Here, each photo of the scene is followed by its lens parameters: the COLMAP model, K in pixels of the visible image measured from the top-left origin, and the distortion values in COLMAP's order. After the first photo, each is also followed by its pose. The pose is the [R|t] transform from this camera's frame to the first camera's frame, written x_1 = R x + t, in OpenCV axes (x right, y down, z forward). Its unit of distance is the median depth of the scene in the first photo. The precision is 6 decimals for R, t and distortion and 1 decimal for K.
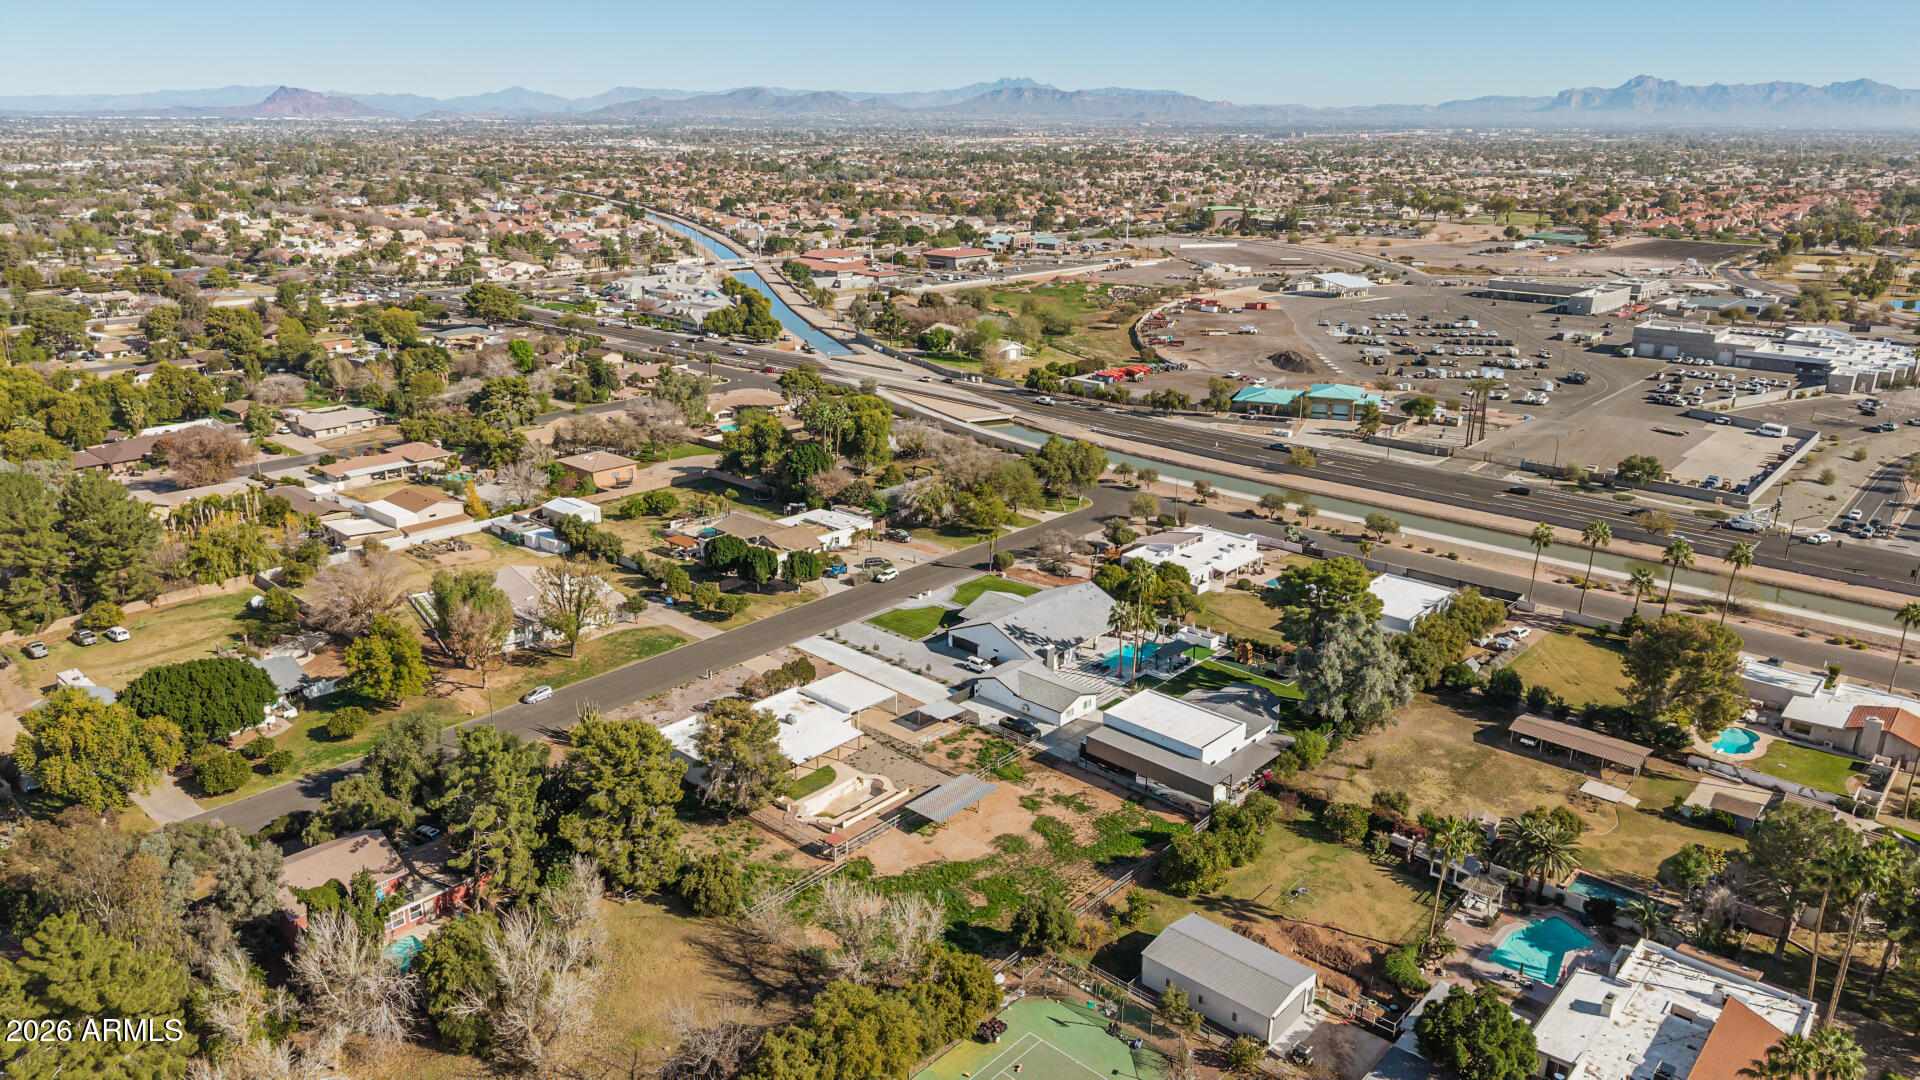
lens RADIAL K [[1302.8, 0, 964.4], [0, 1302.8, 537.8], [0, 0, 1]] dist [0.063250, -0.094715]
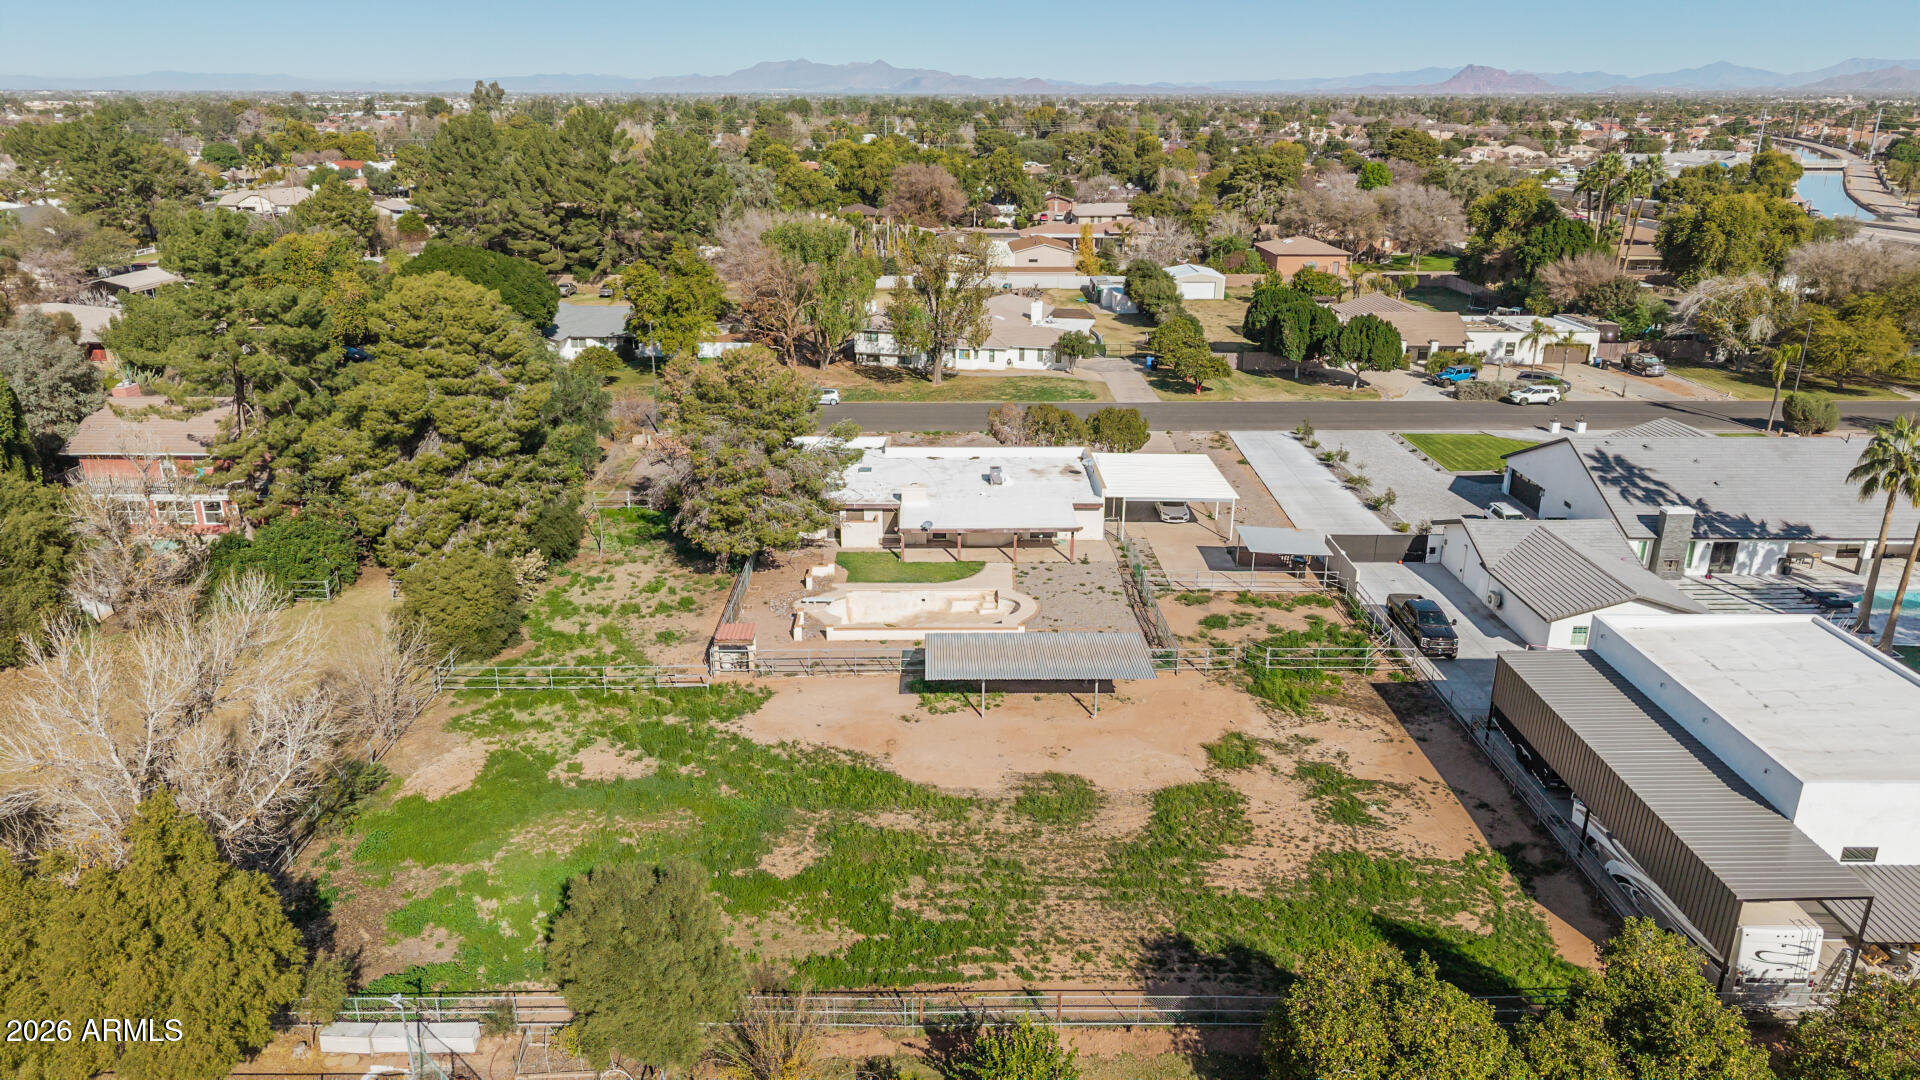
lens RADIAL K [[1302.8, 0, 964.4], [0, 1302.8, 537.8], [0, 0, 1]] dist [0.063250, -0.094715]
pose [[0.683904, 0.228260, -0.692945, 0.223754], [-0.223834, 0.969638, 0.098490, 0.112100], [0.694388, 0.087747, 0.714231, 0.609093]]
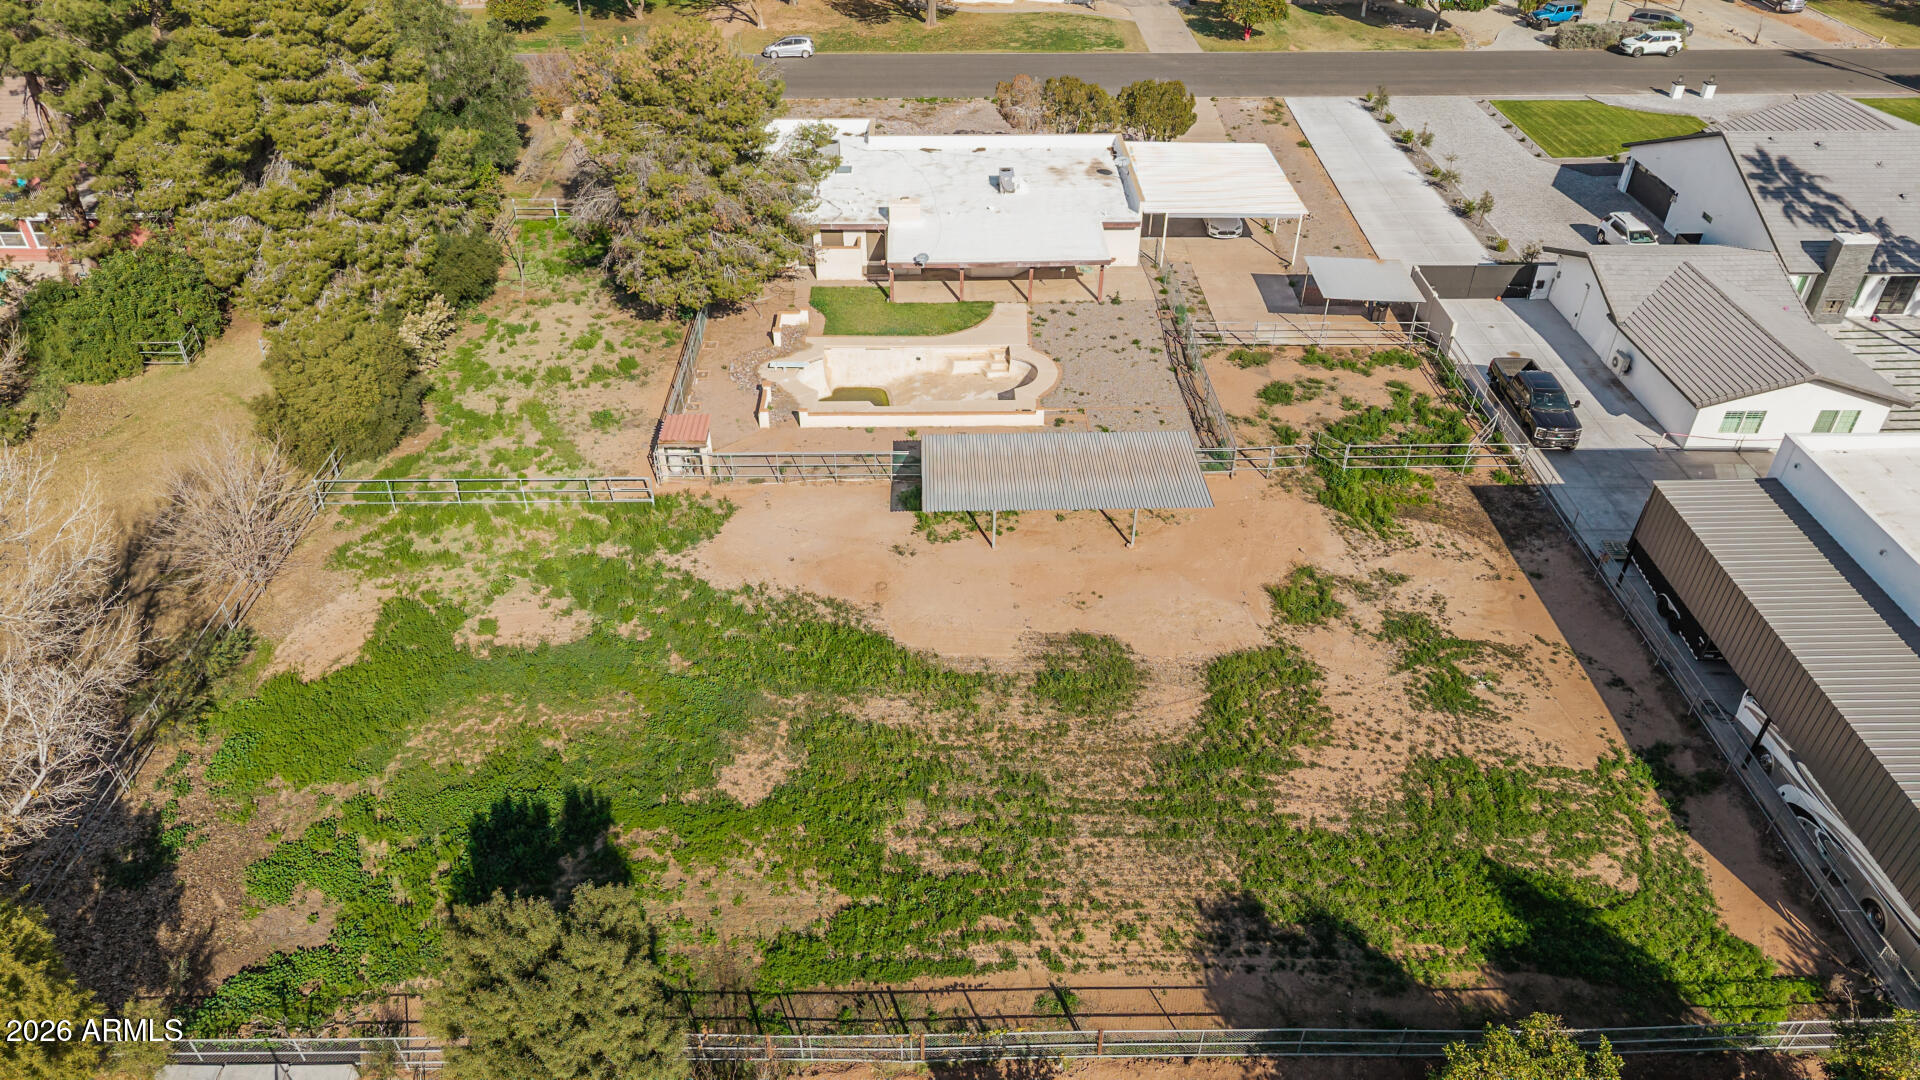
lens RADIAL K [[1293.6, 0, 952.4], [0, 1293.6, 538.3], [0, 0, 1]] dist [0.029130, -0.024816]
pose [[0.681046, 0.423658, -0.597236, 0.154522], [-0.224321, 0.897125, 0.380588, 0.085267], [0.697034, -0.125225, 0.706019, 0.664085]]
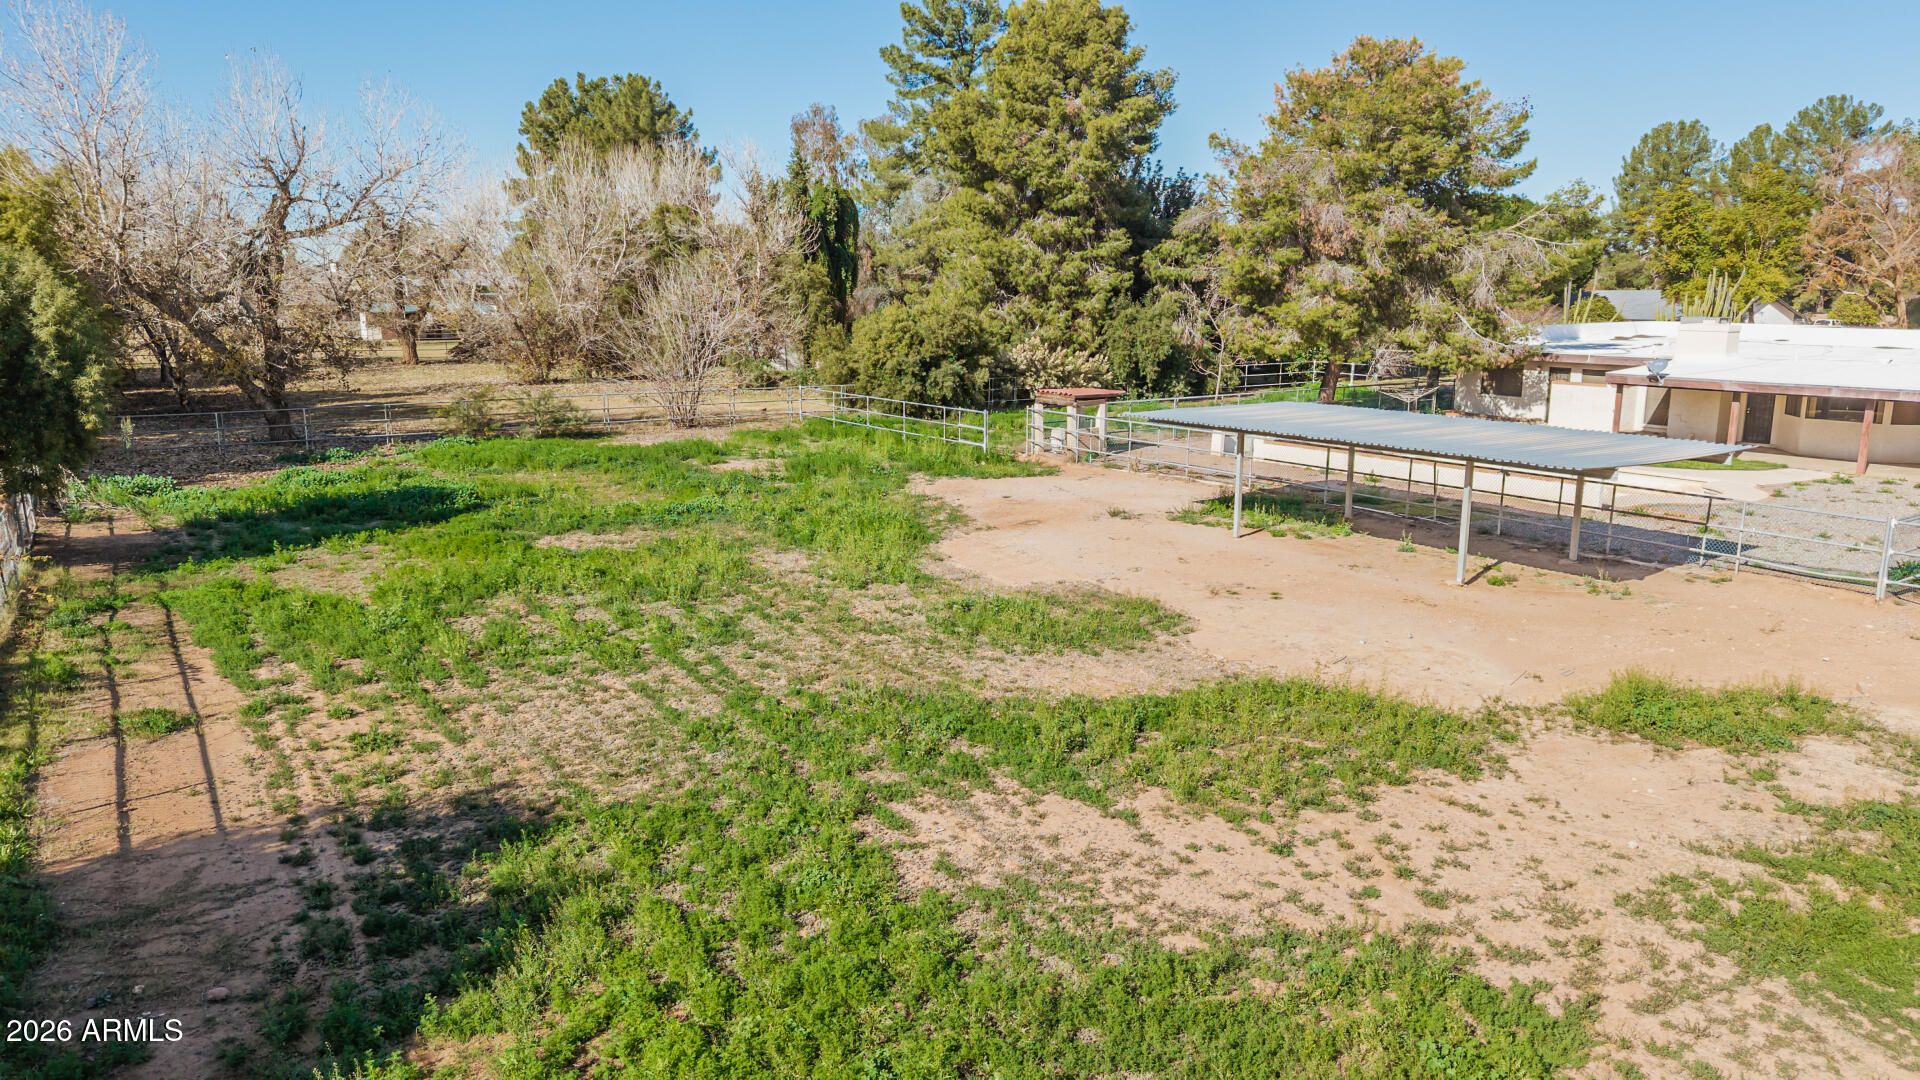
lens RADIAL K [[1302.8, 0, 964.4], [0, 1302.8, 537.8], [0, 0, 1]] dist [0.063250, -0.094715]
pose [[-0.263867, 0.161443, -0.950952, 0.151210], [-0.306362, 0.920815, 0.241335, 0.166459], [0.914613, 0.355016, -0.193512, 0.874151]]
